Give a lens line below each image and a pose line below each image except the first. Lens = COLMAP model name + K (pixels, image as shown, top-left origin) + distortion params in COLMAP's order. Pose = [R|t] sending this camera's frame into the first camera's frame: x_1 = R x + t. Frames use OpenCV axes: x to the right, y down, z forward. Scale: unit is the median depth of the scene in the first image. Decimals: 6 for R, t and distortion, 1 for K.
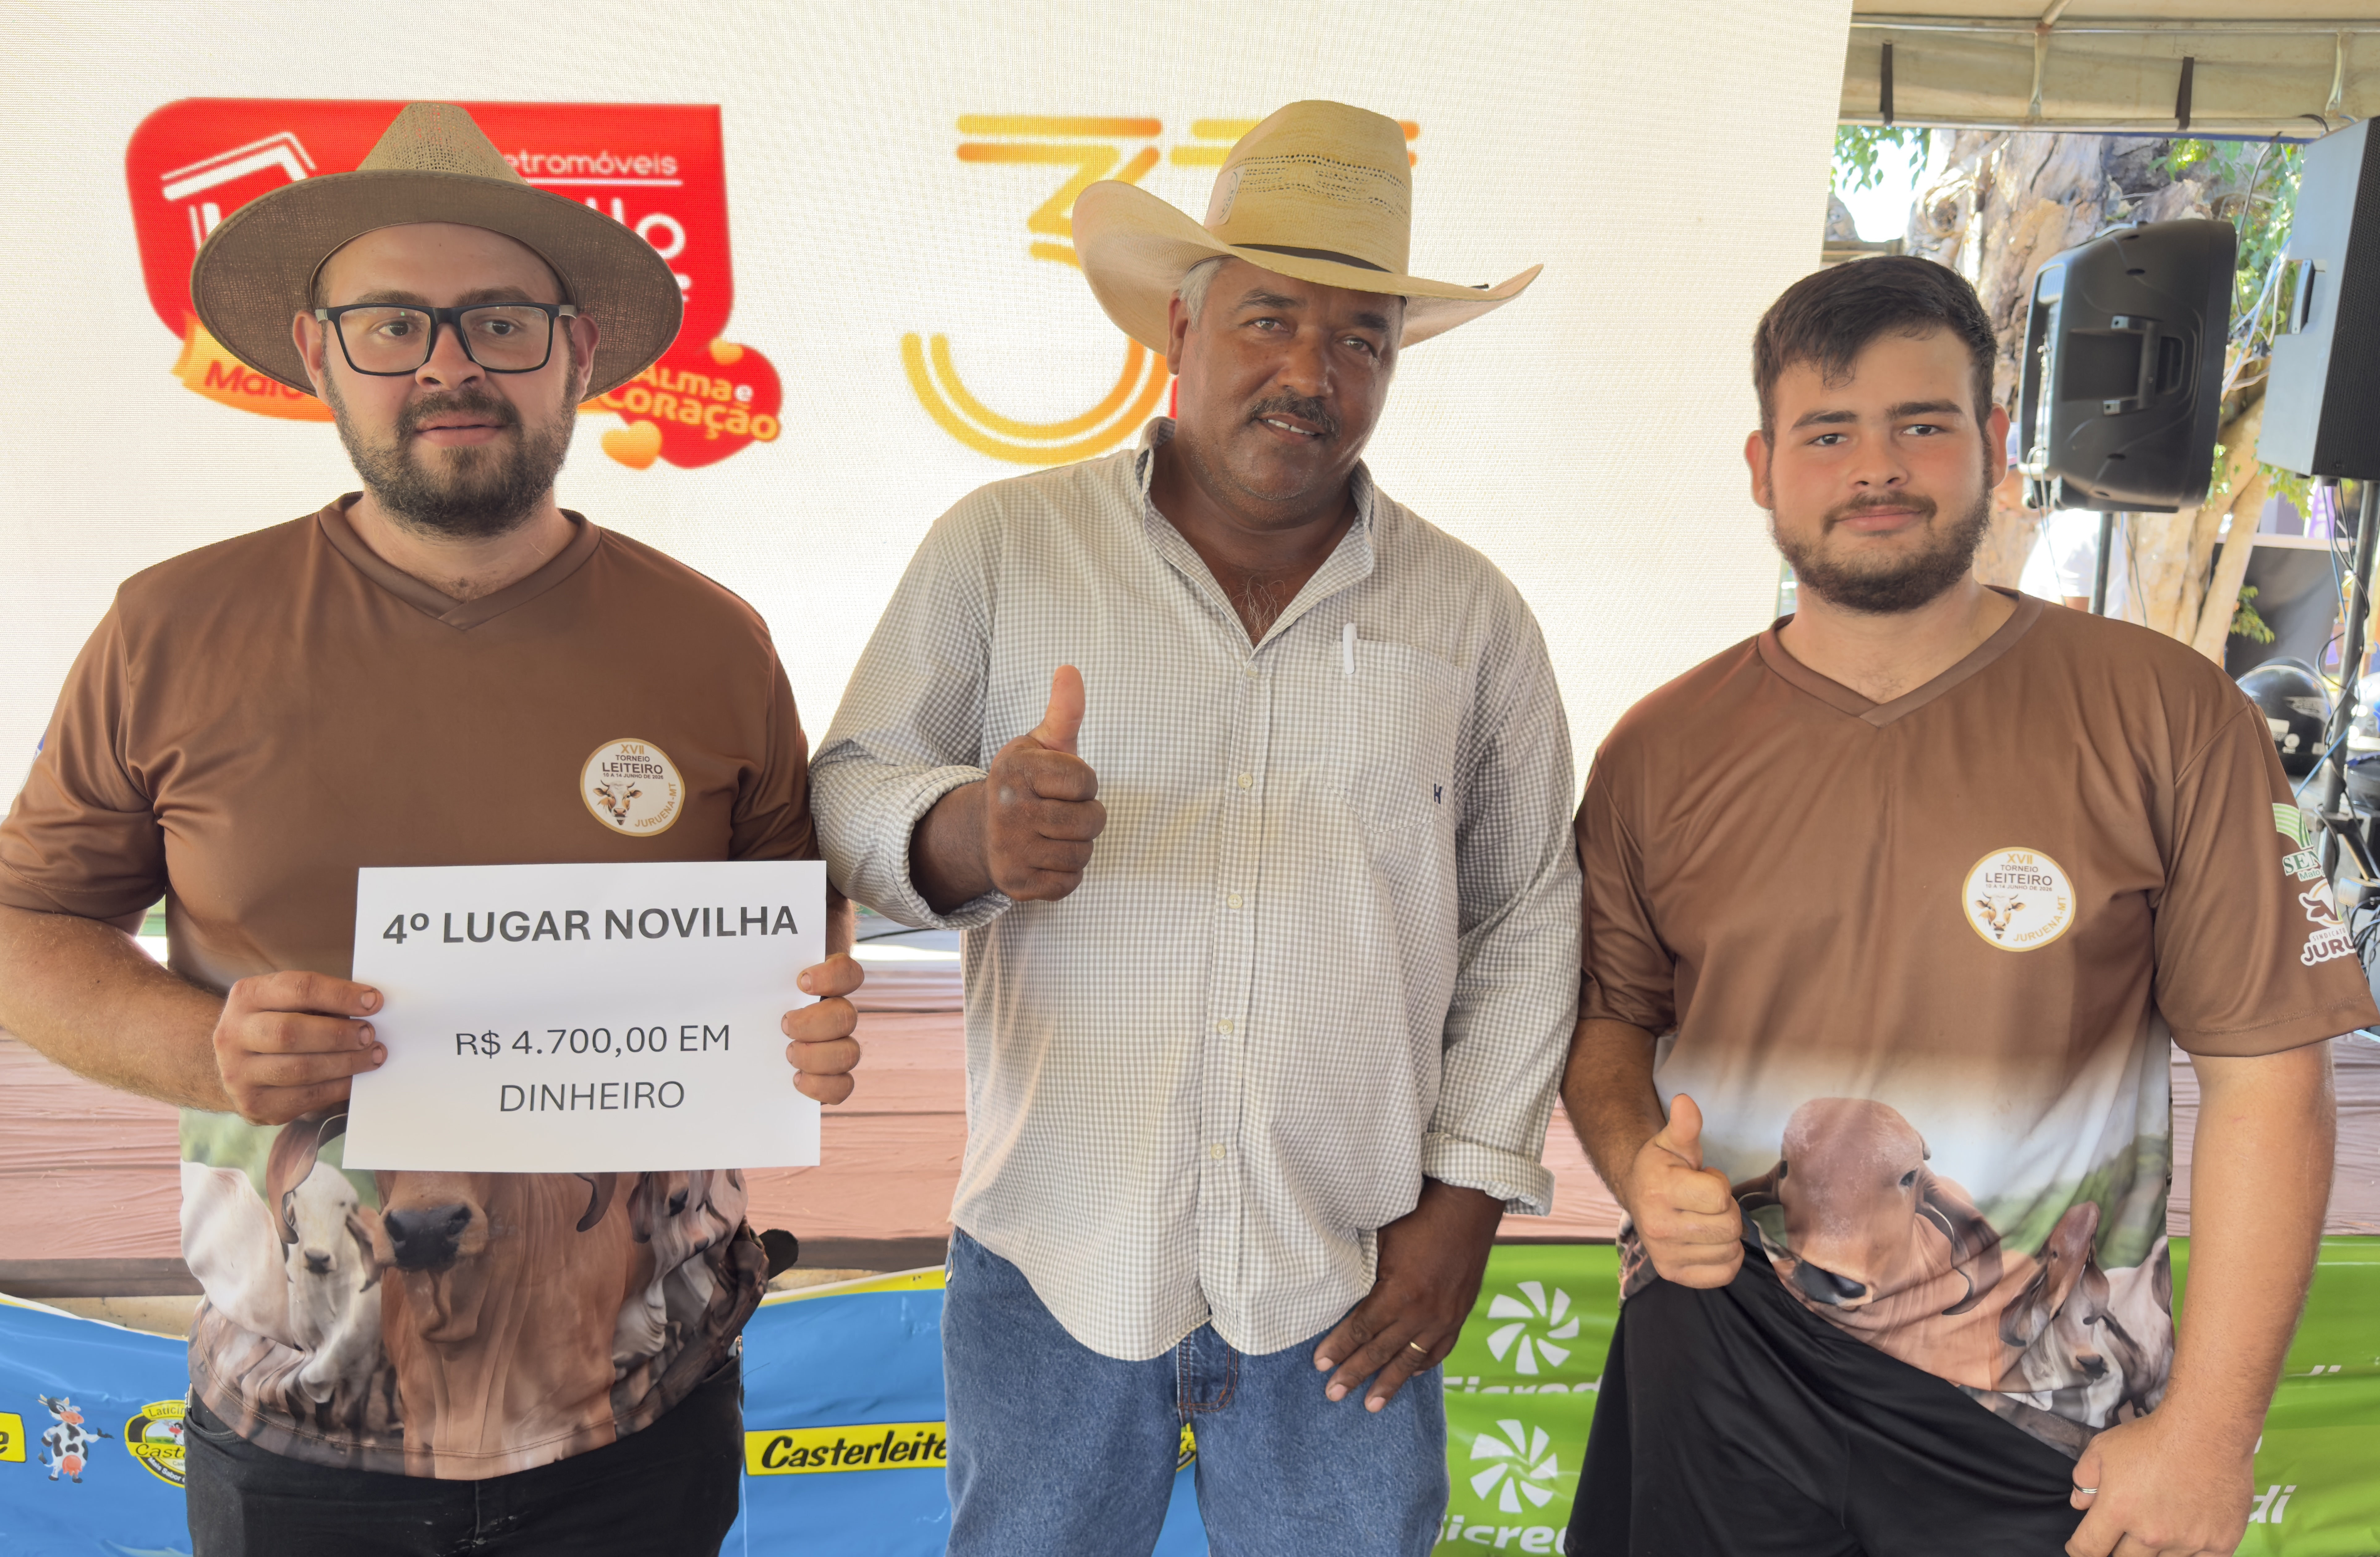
lens RADIAL K [[1705.6, 0, 1153.7], [0, 1705.6, 772.1], [0, 0, 1]] dist [-0.001043, -0.005982]
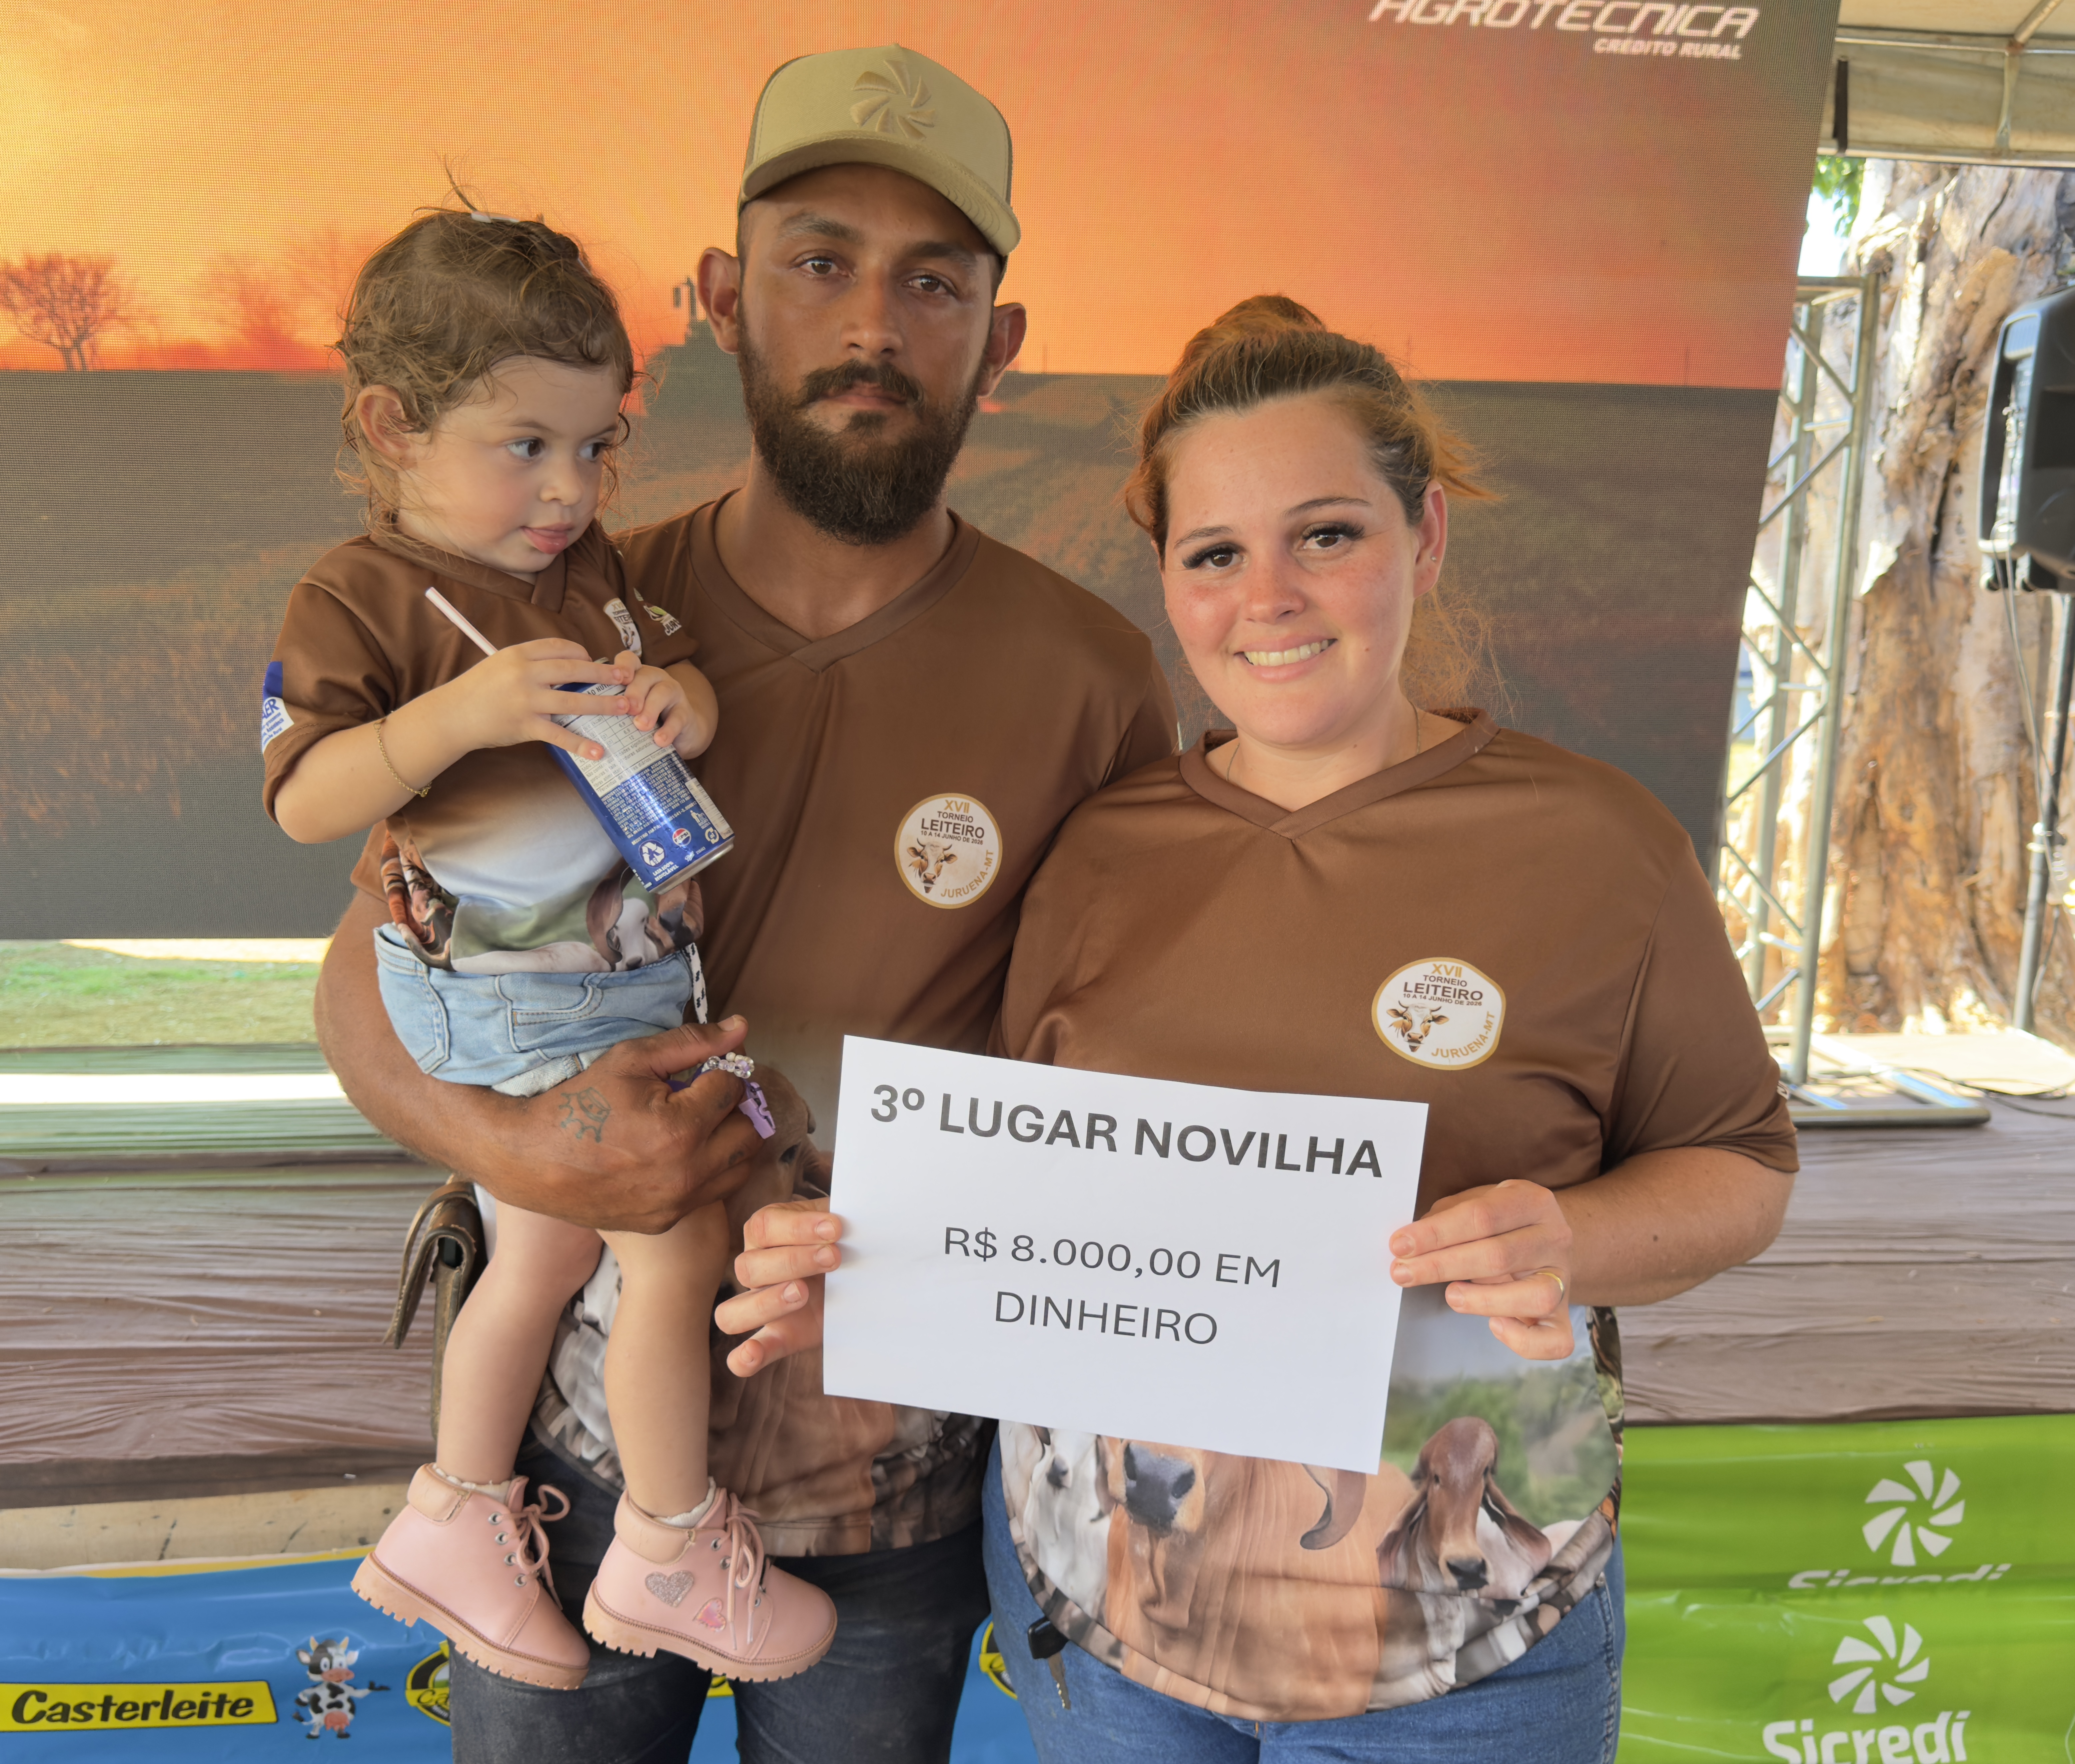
lens RADIAL K [[1837.7, 0, 1043.4], [0, 1837.7, 947.8], [0, 0, 1]] dist [0.001409, -0.005260]
pose [[0.998608, 0.001806, 0.052717, -0.033134], [-0.003356, 0.999564, 0.029332, 0.006381], [-0.052641, -0.029468, 0.998179, 0.056023]]
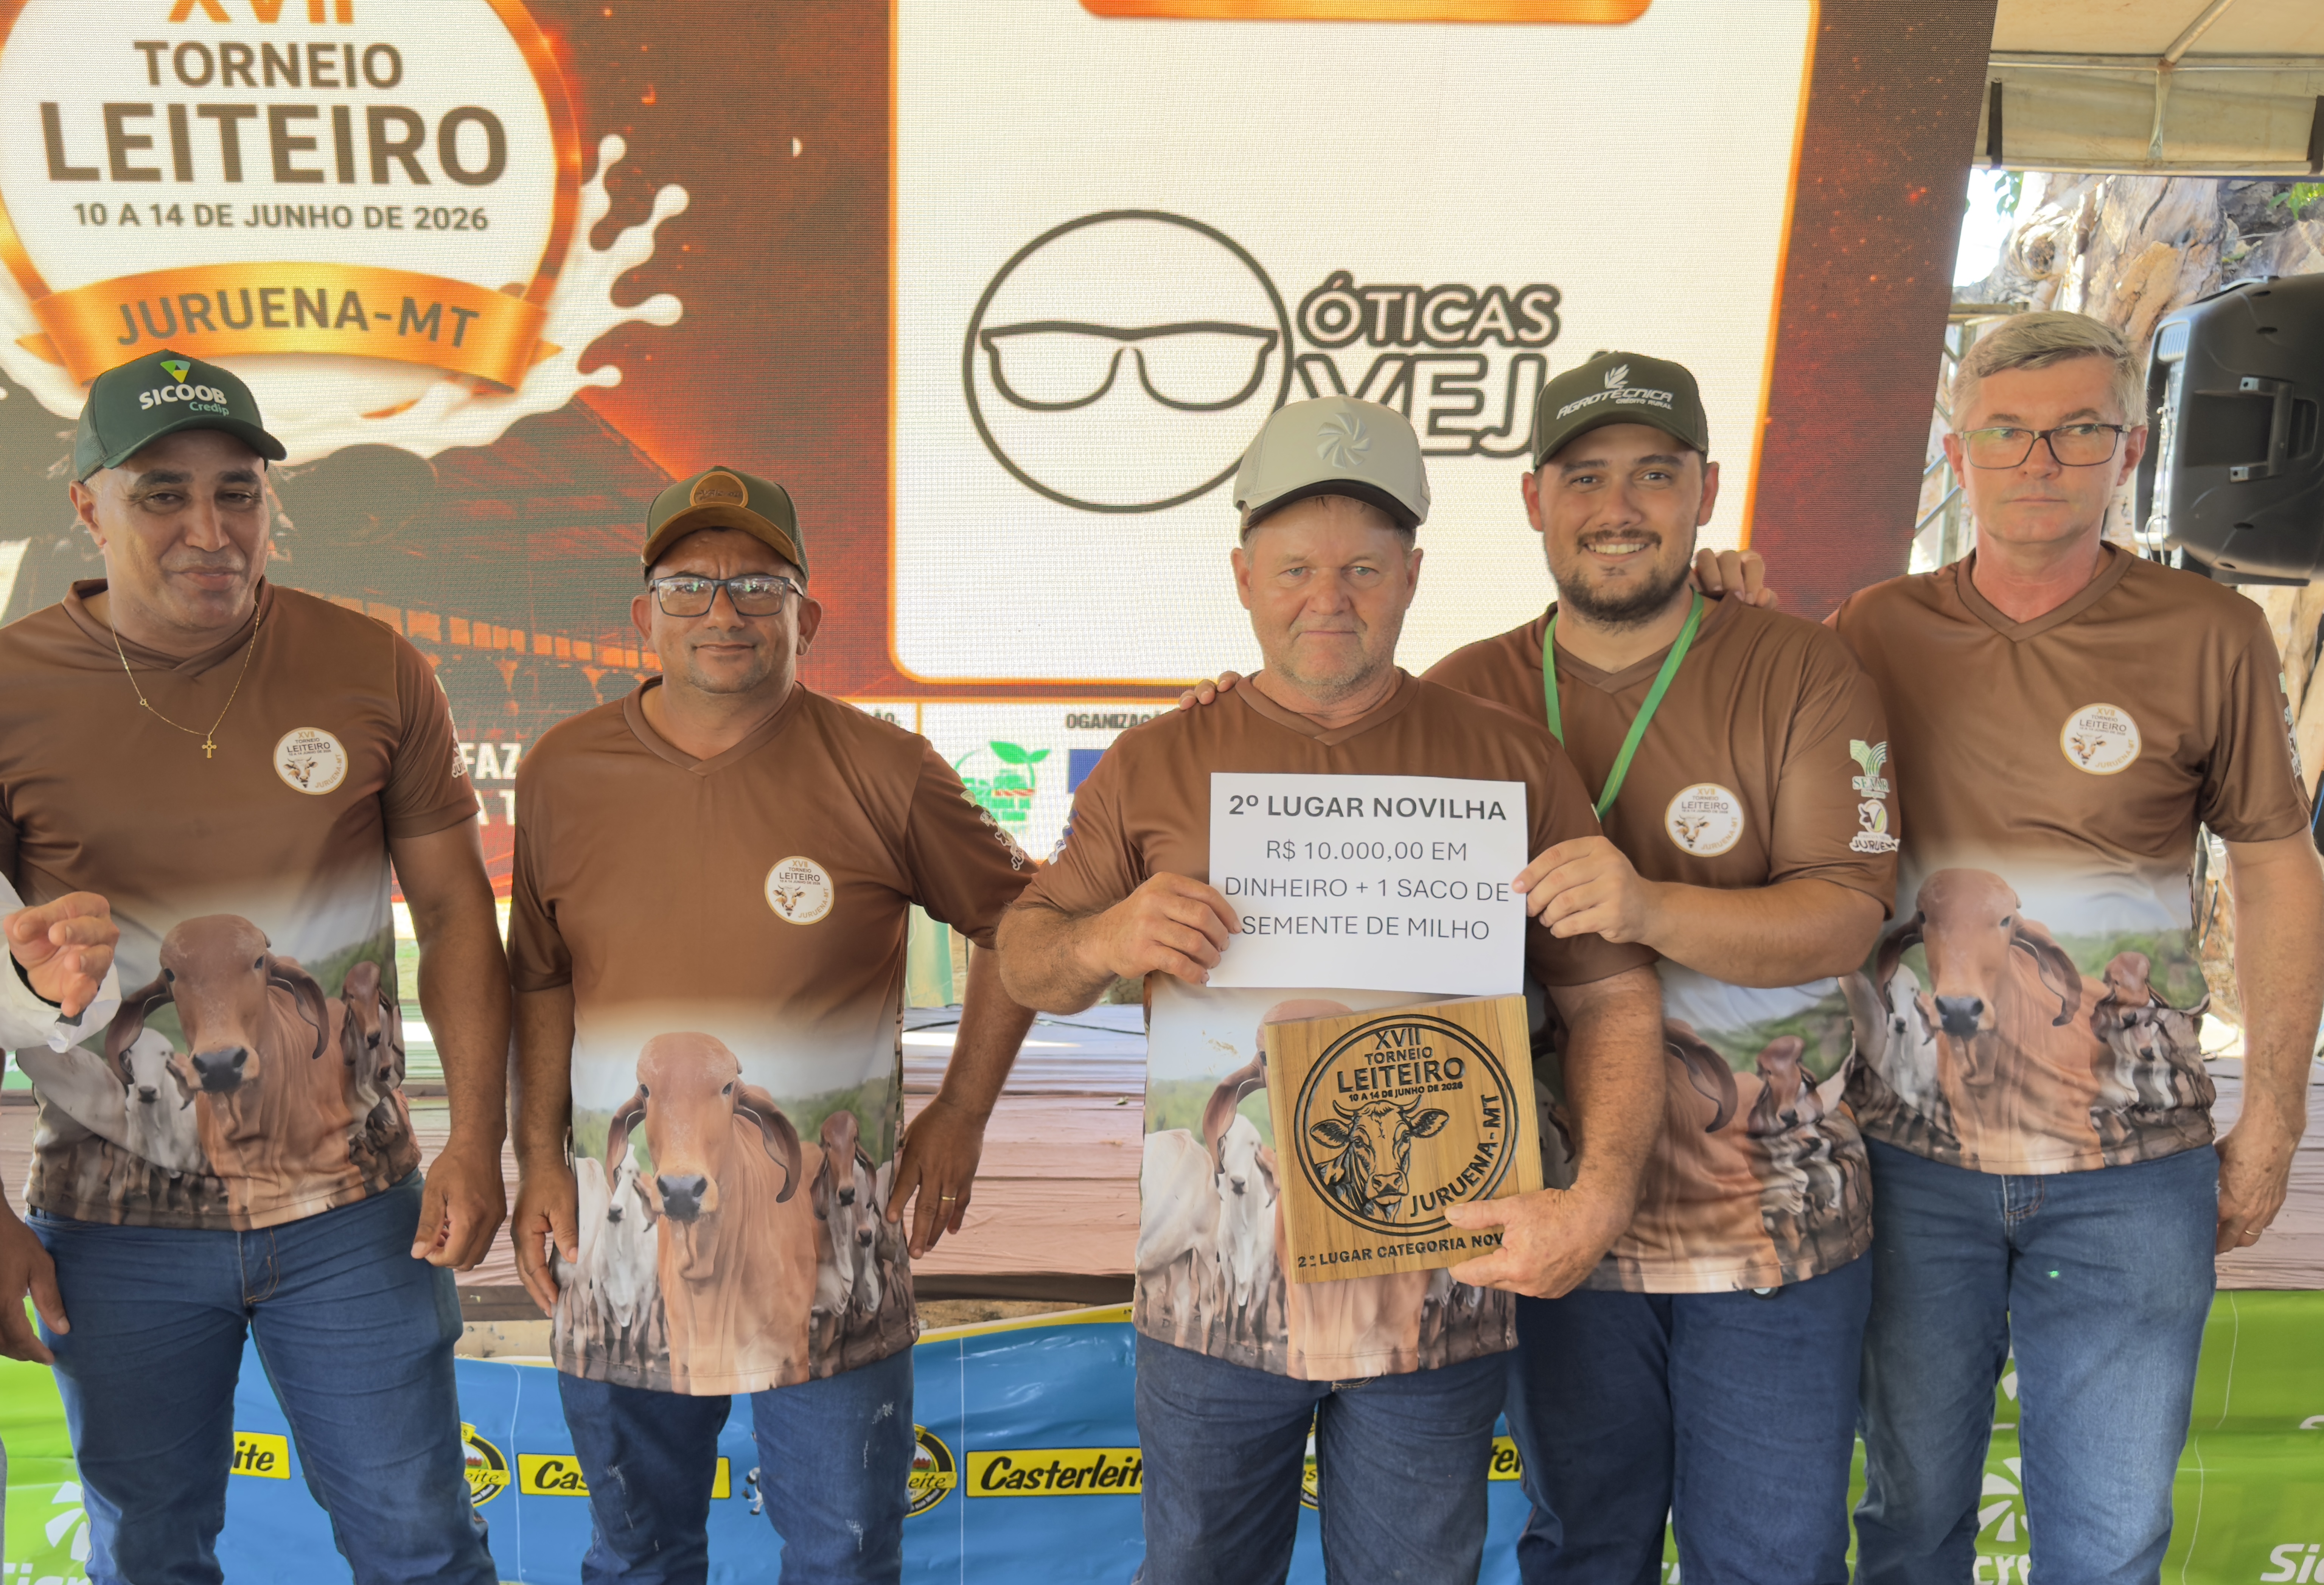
lens RADIAL K [[2069.4, 0, 941.3], [0, 2069.4, 899.3], [0, 0, 1]] dist [0.011041, -0.018344]
pose [[0.999744, 0.006545, -0.021666, -0.120299], [-0.006390, 0.999953, 0.007244, 0.016279], [0.021713, -0.007103, 0.999739, -0.152253]]
